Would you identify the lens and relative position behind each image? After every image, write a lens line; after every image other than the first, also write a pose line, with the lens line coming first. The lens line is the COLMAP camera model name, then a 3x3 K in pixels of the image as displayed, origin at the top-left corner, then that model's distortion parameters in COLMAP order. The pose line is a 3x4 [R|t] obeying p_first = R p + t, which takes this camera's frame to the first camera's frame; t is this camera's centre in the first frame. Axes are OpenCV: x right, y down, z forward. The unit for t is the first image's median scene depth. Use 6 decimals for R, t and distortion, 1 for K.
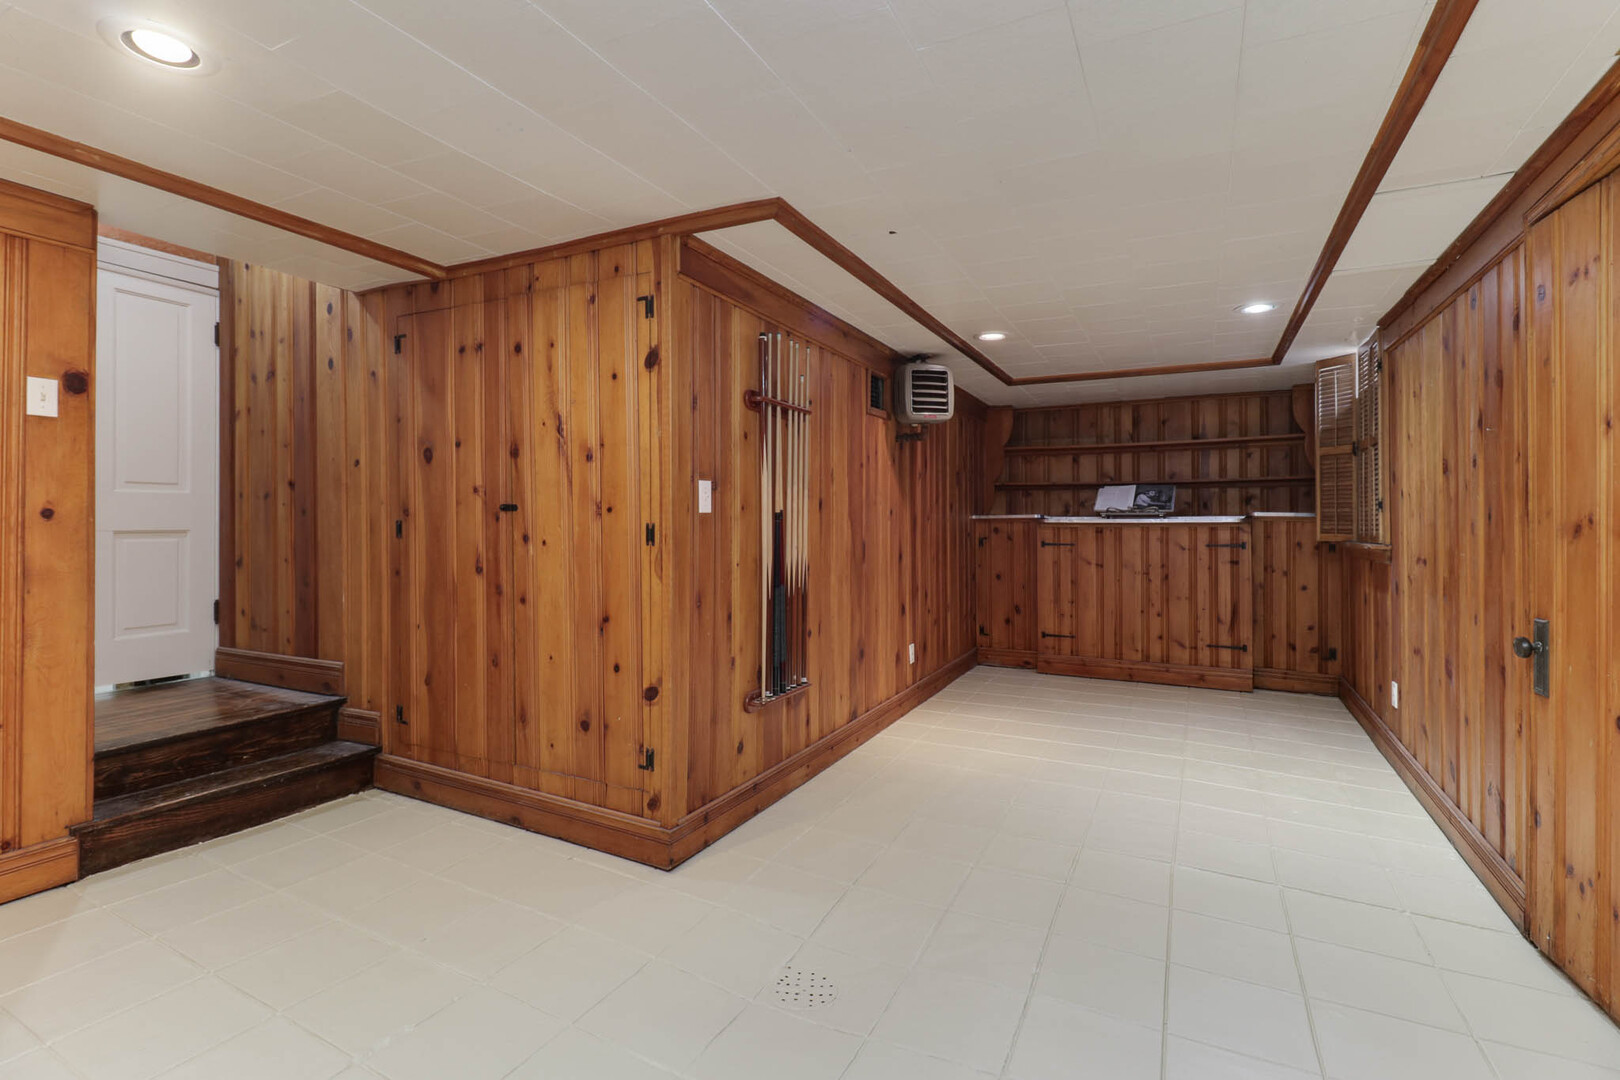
lens RADIAL K [[765.1, 0, 796.3], [0, 765.1, 520.0], [0, 0, 1]] dist [0.014656, -0.000690]
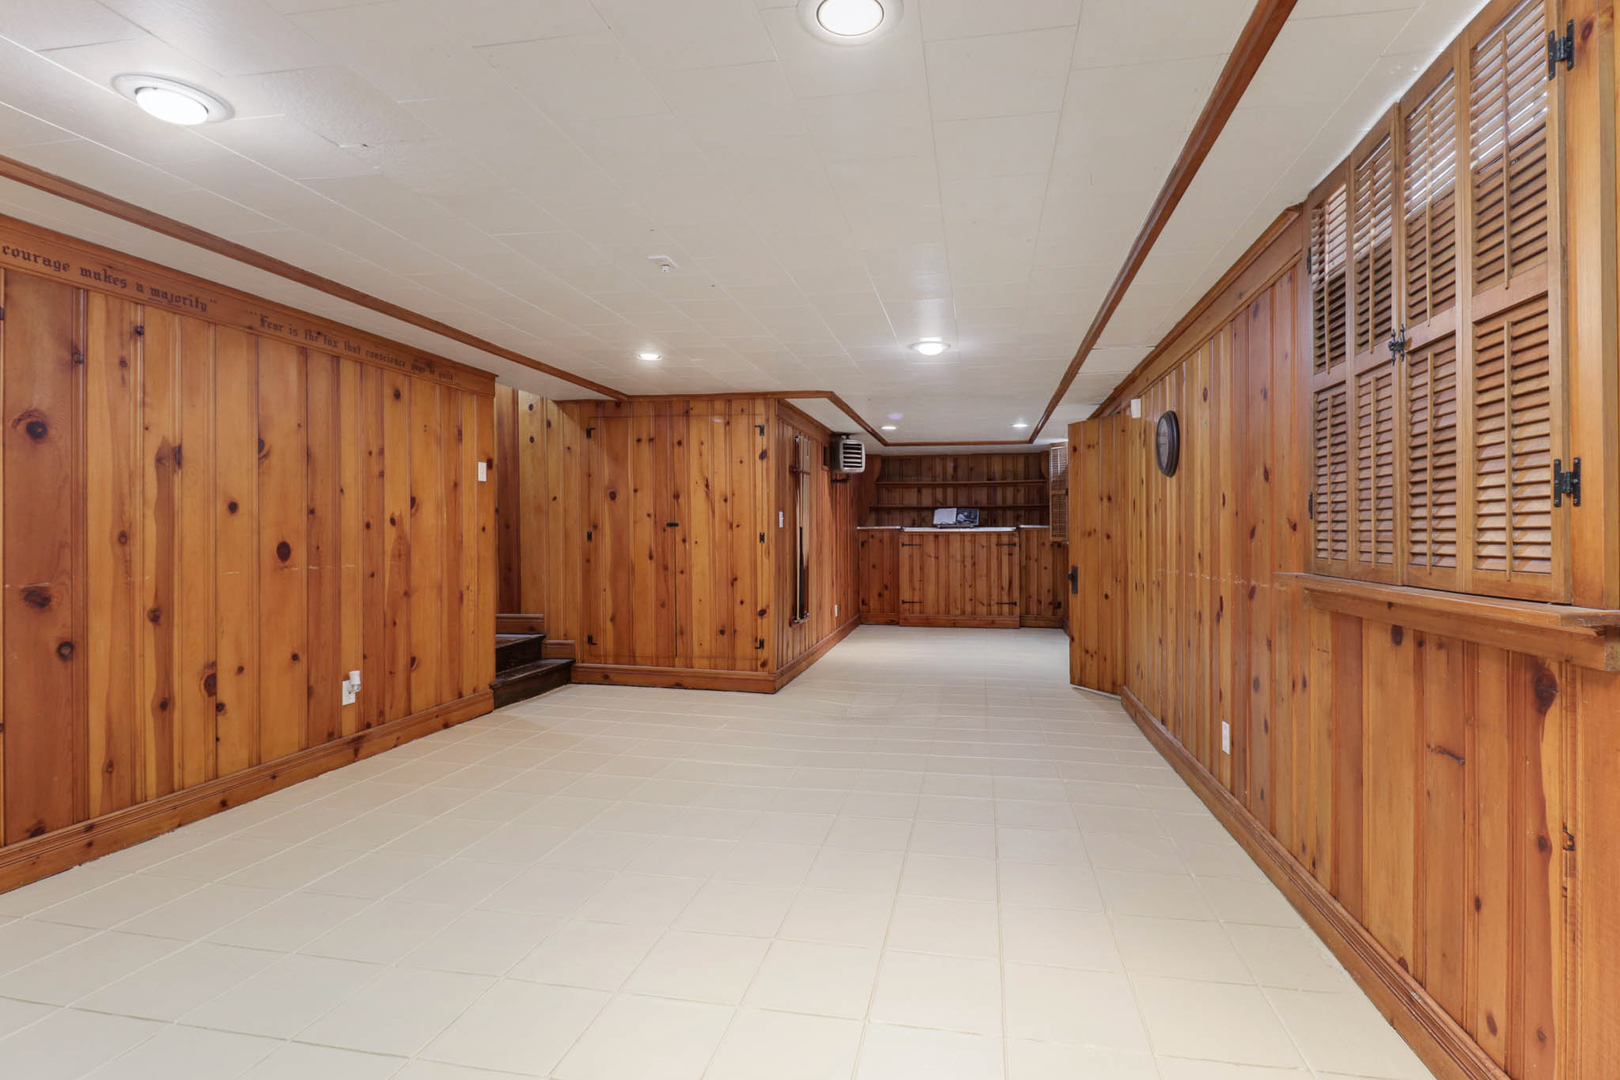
lens RADIAL K [[765.1, 0, 813.9], [0, 765.1, 537.7], [0, 0, 1]] dist [0.014656, -0.000690]
pose [[0.965332, -0.005956, 0.260957, -0.444492], [0.003161, 0.999933, 0.011130, -0.003062], [-0.261006, -0.009919, 0.965286, -0.795336]]
